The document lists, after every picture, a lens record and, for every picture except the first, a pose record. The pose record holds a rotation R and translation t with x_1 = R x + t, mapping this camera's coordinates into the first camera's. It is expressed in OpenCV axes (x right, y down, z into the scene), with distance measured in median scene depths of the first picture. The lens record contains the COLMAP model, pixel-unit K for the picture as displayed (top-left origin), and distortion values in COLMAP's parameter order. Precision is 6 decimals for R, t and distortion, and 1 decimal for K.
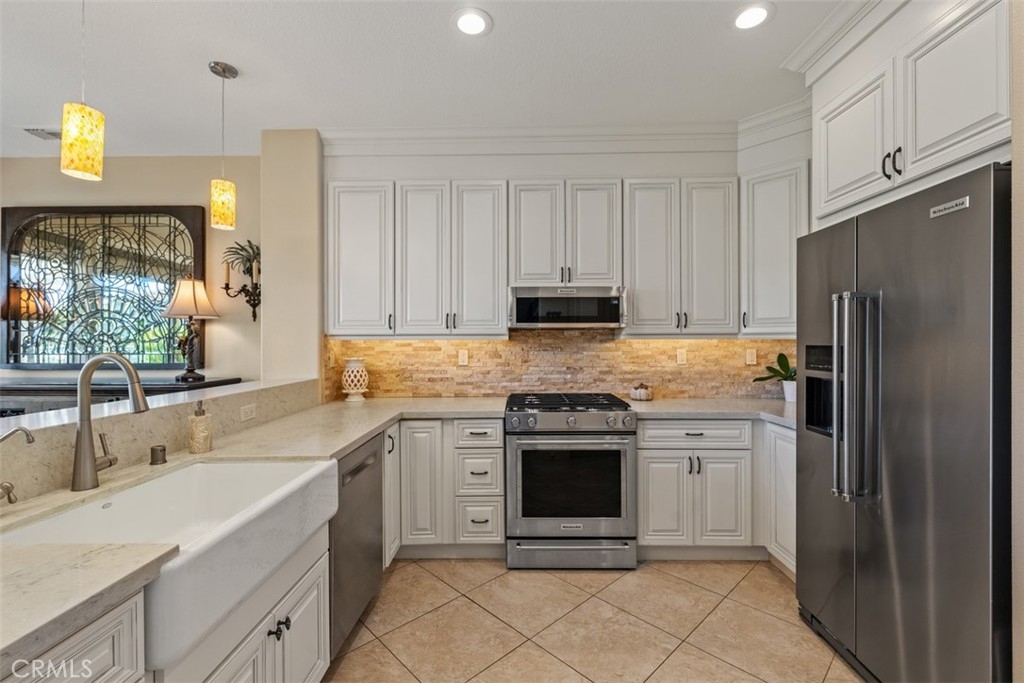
lens RADIAL K [[437.9, 0, 512.0], [0, 437.9, 341.5], [0, 0, 1]] dist [0.000021, -0.000169]
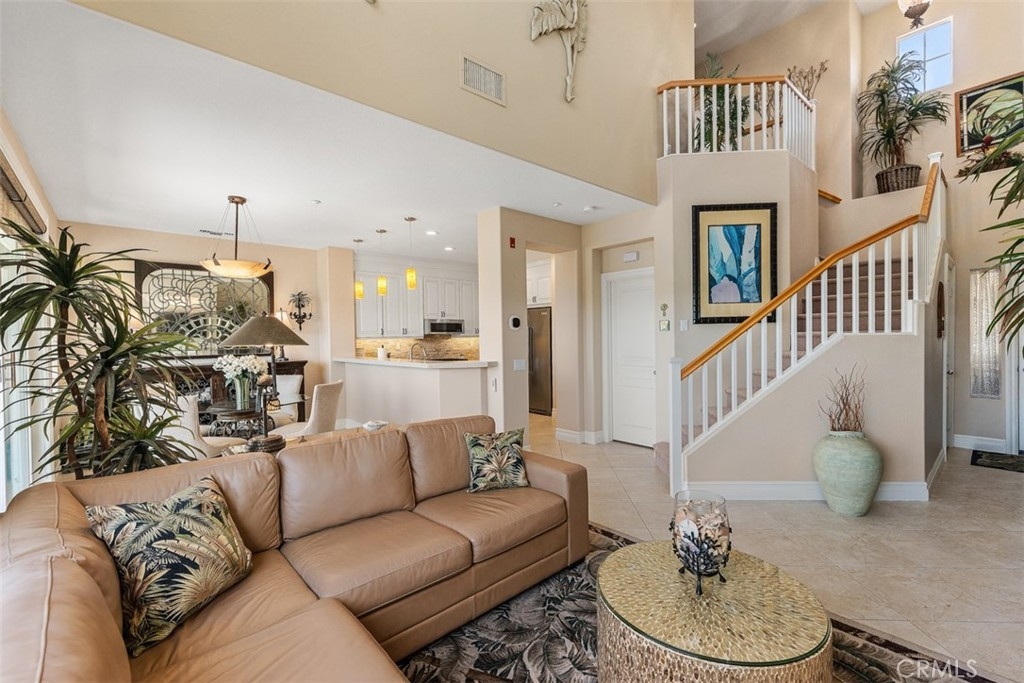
lens RADIAL K [[445.2, 0, 512.0], [0, 445.2, 341.5], [0, 0, 1]] dist [0.001291, -0.000816]
pose [[0.726621, -0.017446, 0.686817, -1.449716], [0.014491, 0.999844, 0.010066, -0.005753], [-0.686885, 0.002638, 0.726761, -1.286895]]
